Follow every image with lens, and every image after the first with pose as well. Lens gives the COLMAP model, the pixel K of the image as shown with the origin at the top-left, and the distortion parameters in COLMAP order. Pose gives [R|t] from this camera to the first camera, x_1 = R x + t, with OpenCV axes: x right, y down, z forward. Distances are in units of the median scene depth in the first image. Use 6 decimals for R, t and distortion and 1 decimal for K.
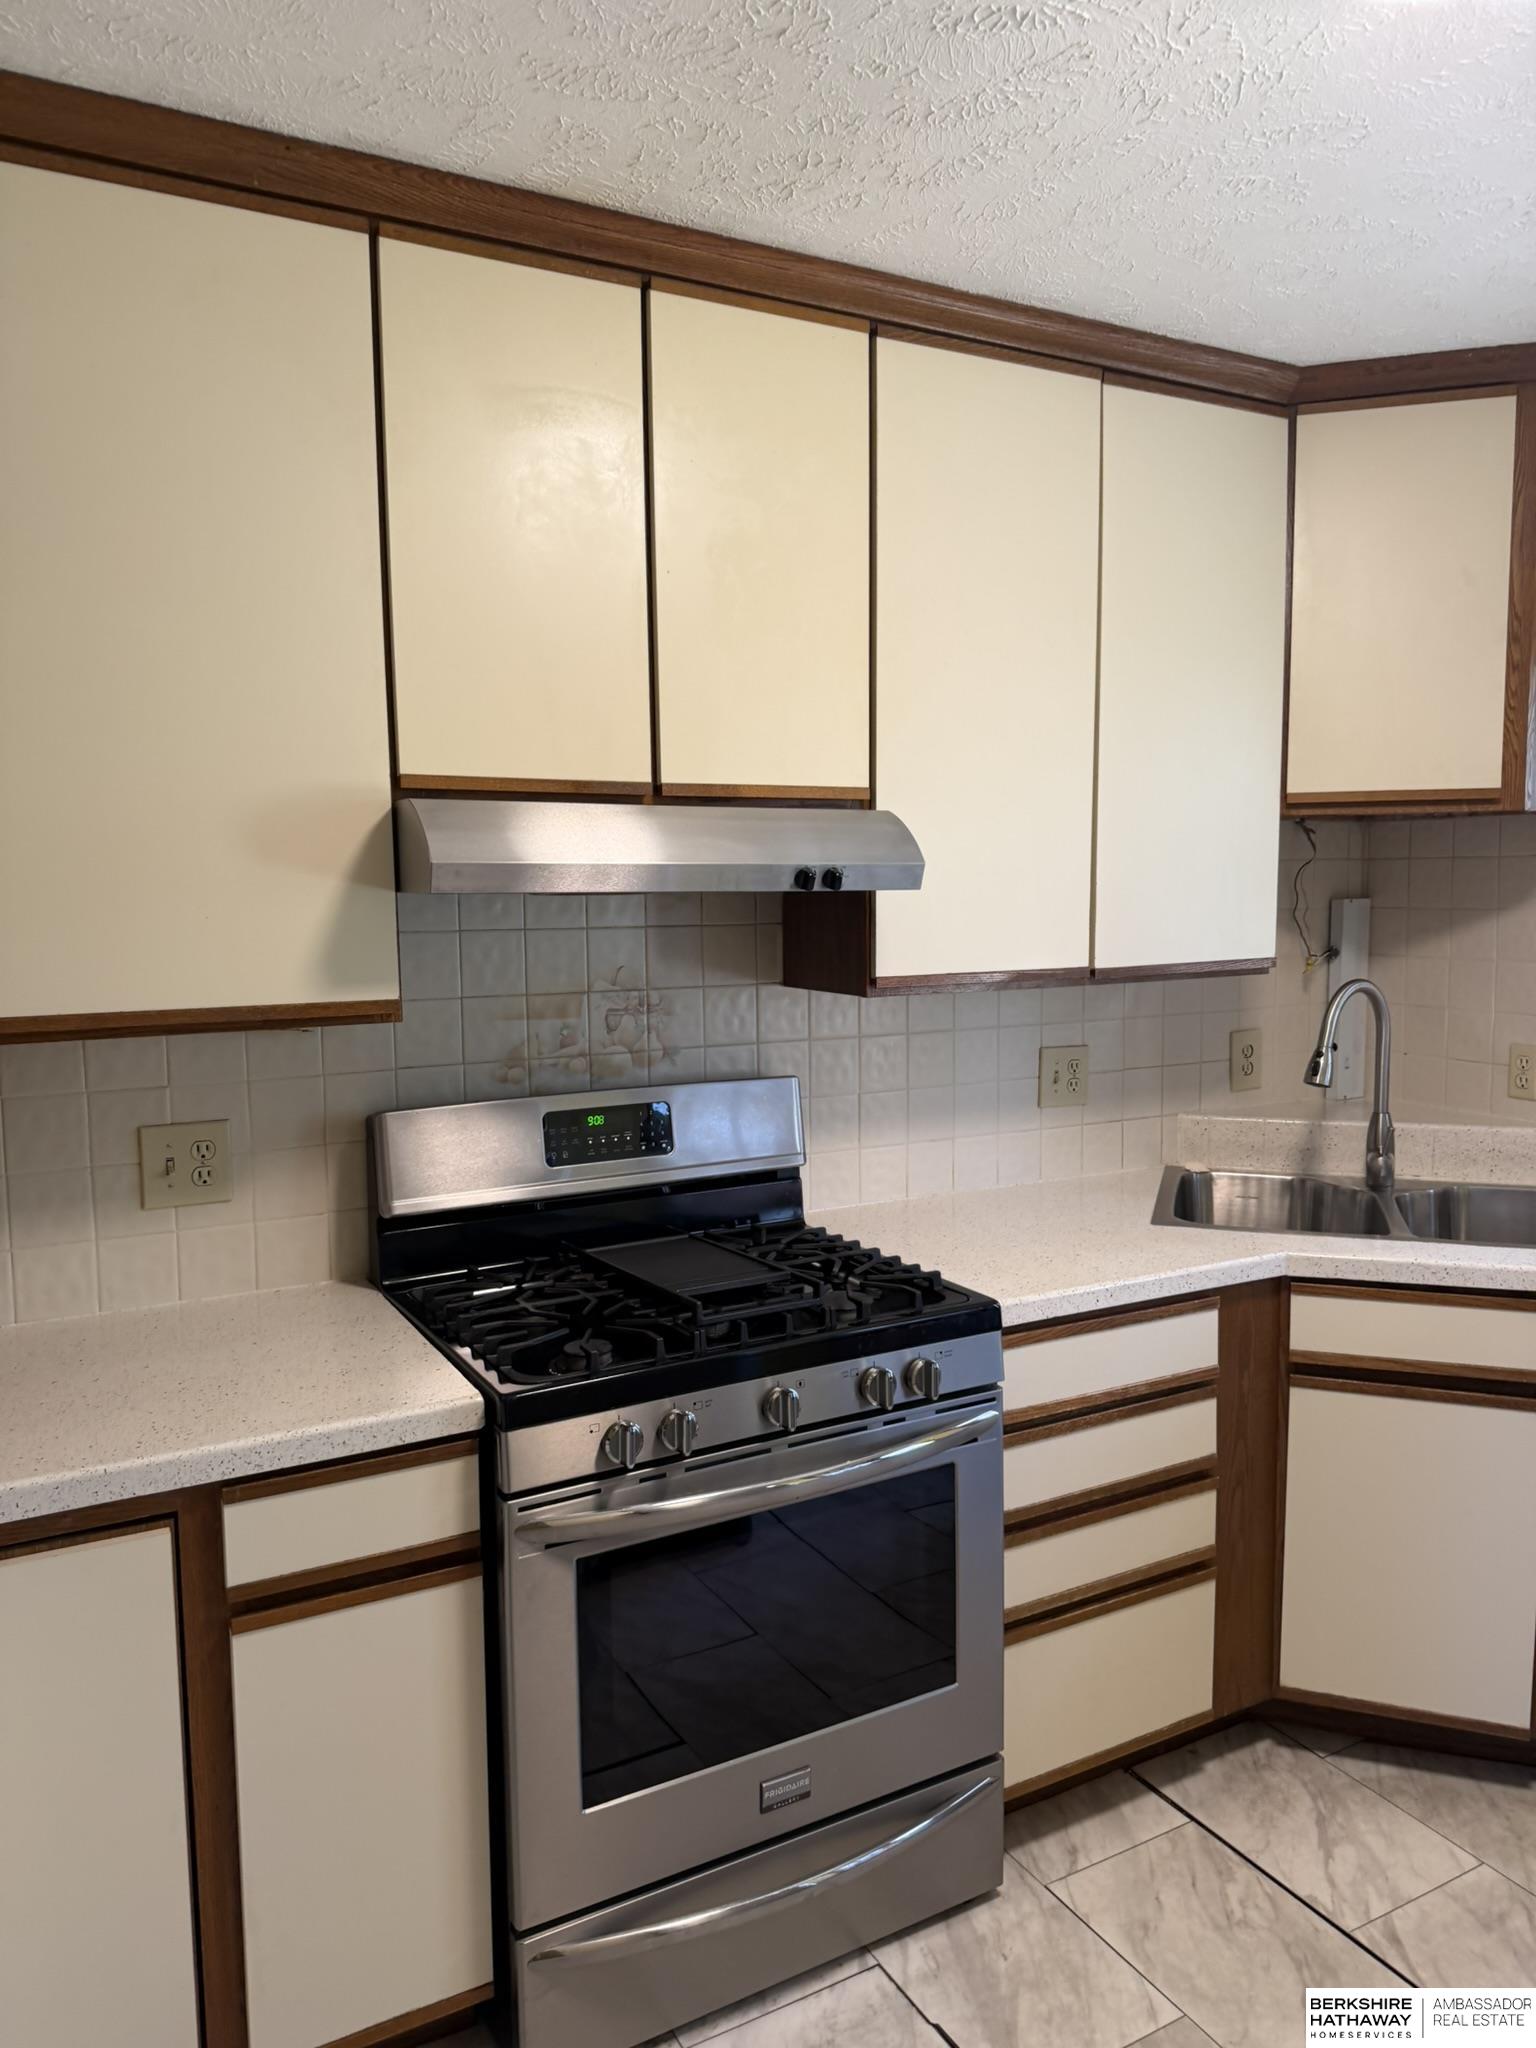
lens RADIAL K [[1447.3, 0, 763.1], [0, 1447.3, 1025.9], [0, 0, 1]] dist [0.057798, -0.071074]
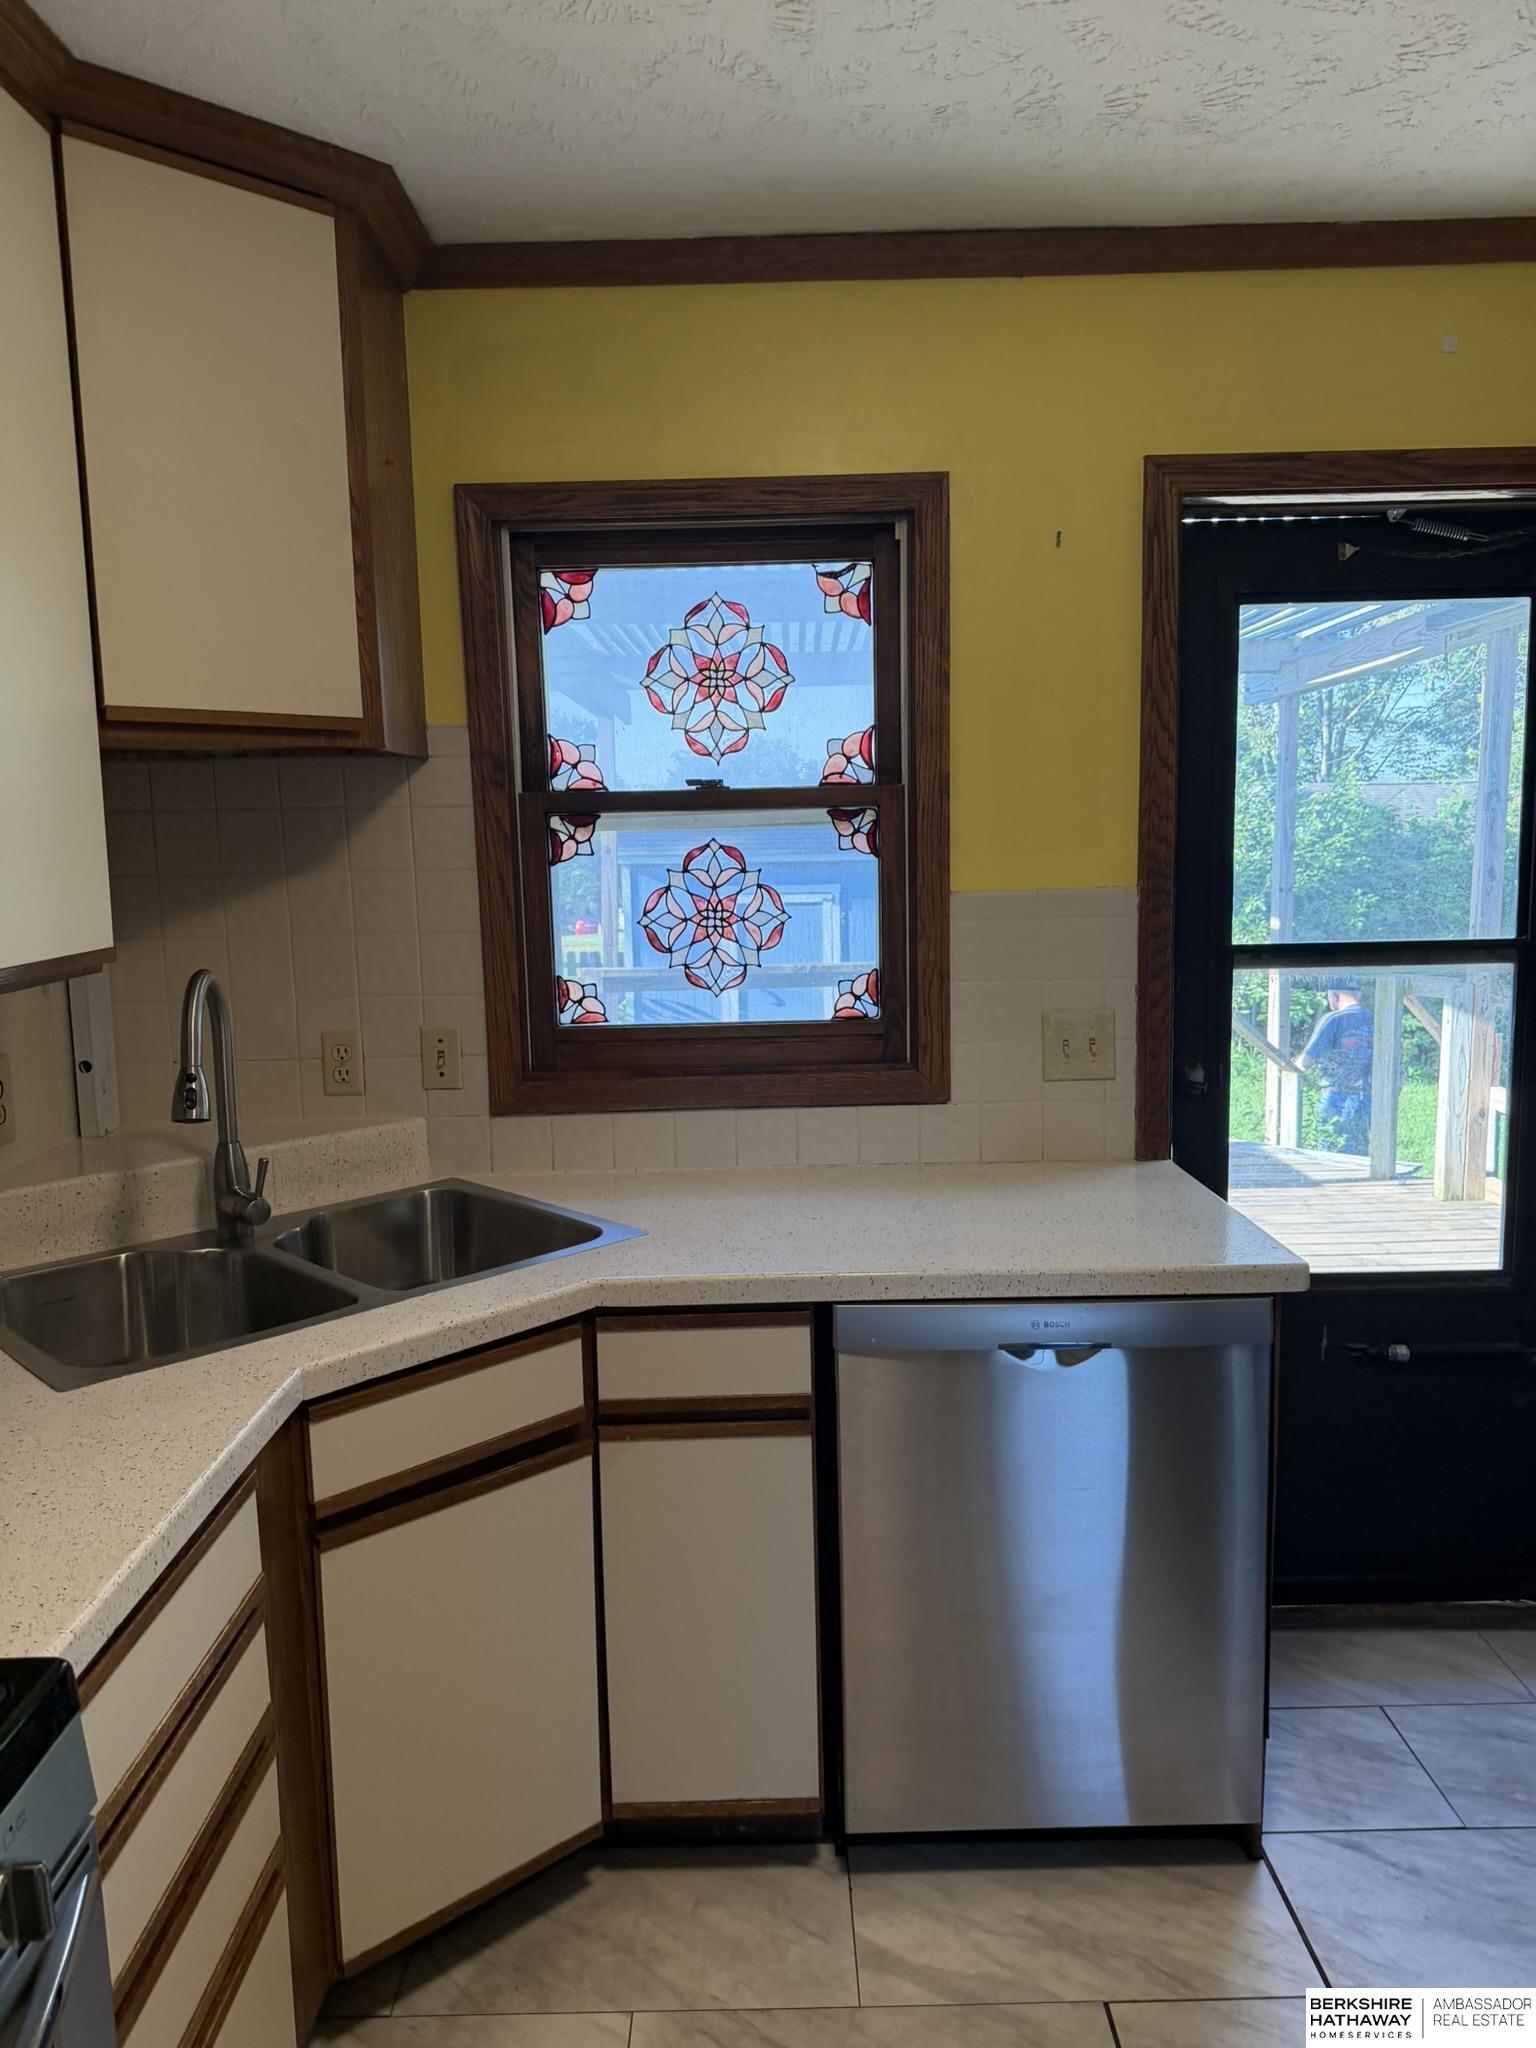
lens RADIAL K [[1447.3, 0, 777.7], [0, 1447.3, 1018.8], [0, 0, 1]] dist [0.057798, -0.071074]
pose [[0.466562, -0.114957, 0.876986, -0.113480], [0.107665, 0.991526, 0.072692, -0.032047], [-0.877912, 0.060505, 0.474985, 0.428448]]
